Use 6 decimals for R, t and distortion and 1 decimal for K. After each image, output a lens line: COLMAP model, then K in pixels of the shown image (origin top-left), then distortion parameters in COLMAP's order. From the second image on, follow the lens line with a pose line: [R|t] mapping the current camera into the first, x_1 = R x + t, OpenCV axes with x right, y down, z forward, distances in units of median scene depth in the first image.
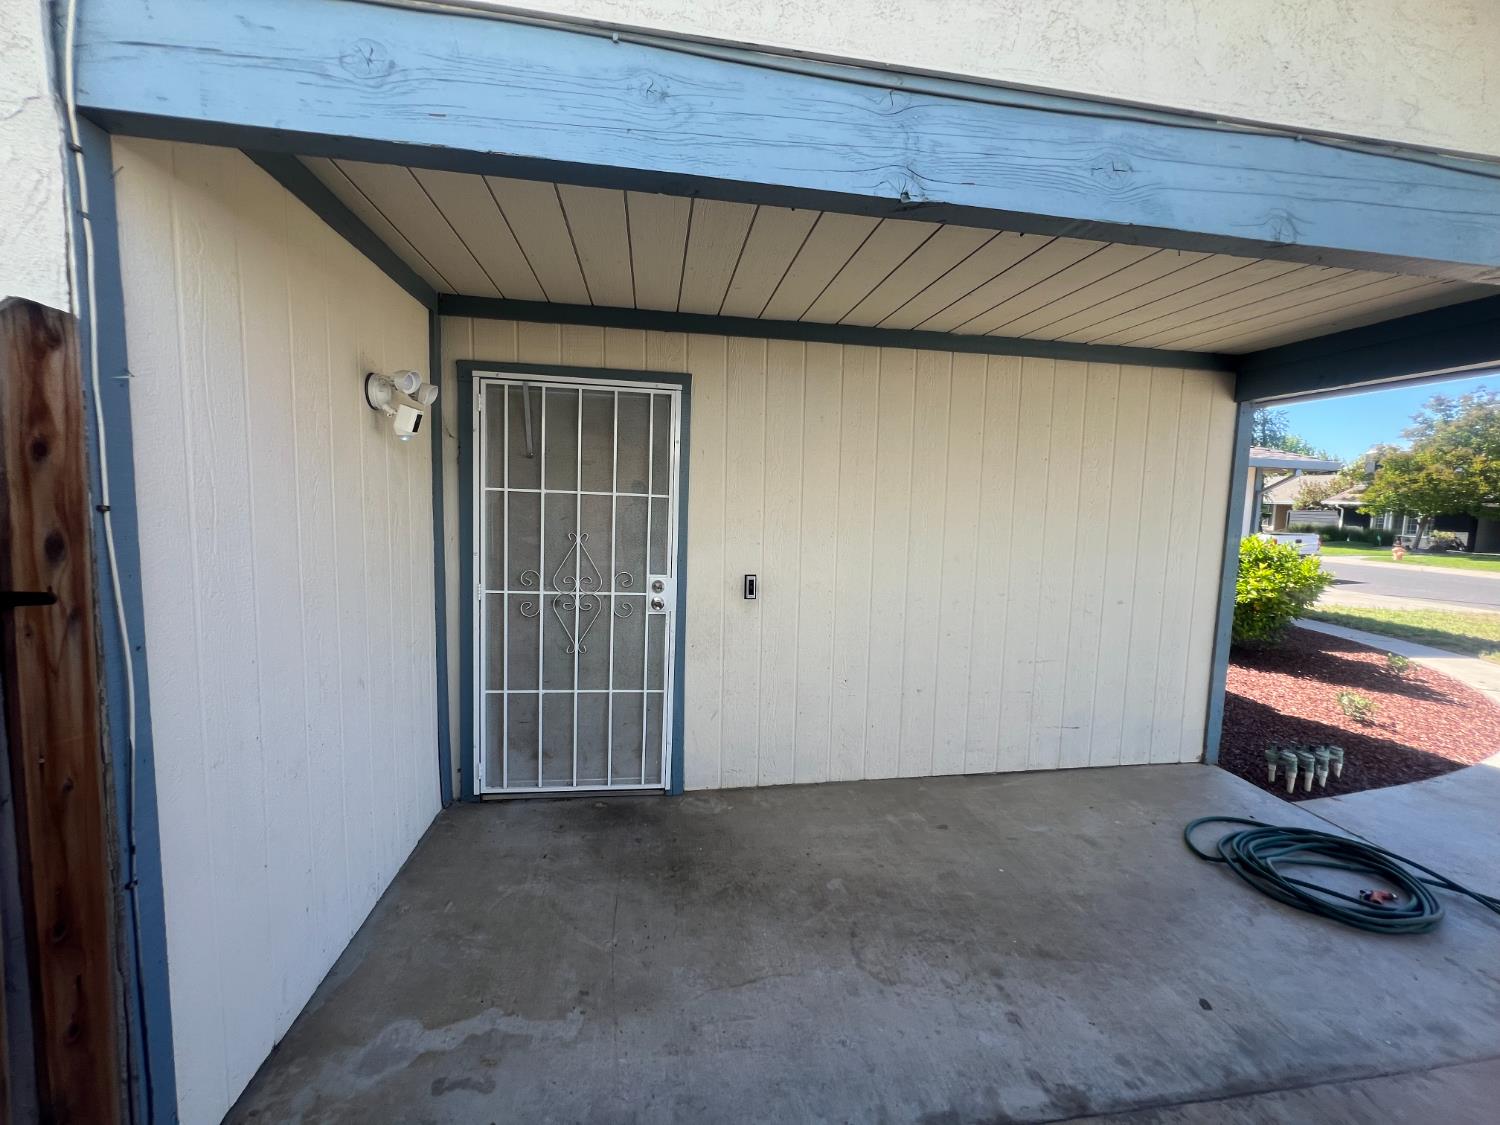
lens RADIAL K [[601.2, 0, 748.6], [0, 601.2, 554.3], [0, 0, 1]] dist [-0.000675, 0.001134]
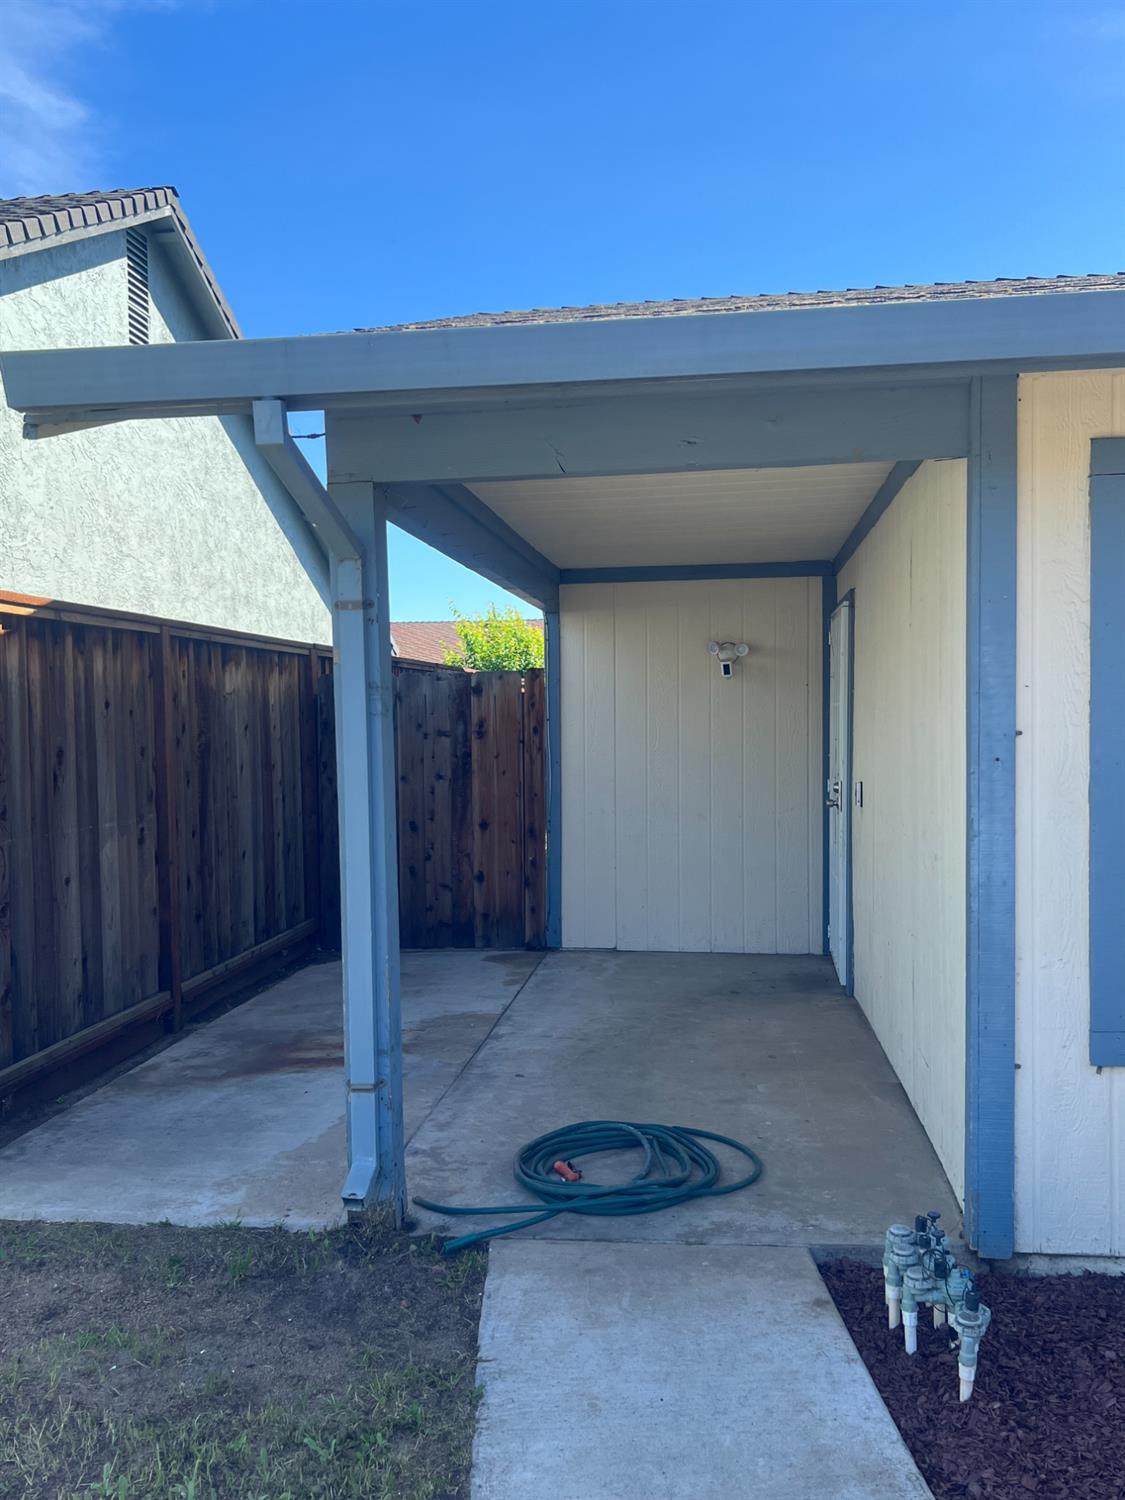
lens RADIAL K [[1258.9, 0, 564.1], [0, 1258.9, 752.1], [0, 0, 1]] dist [0.002327, -0.000072]
pose [[-0.287110, -0.006120, -0.957878, 3.068127], [-0.084502, 0.996243, 0.018963, -0.018318], [0.954163, 0.086387, -0.286548, 1.654599]]
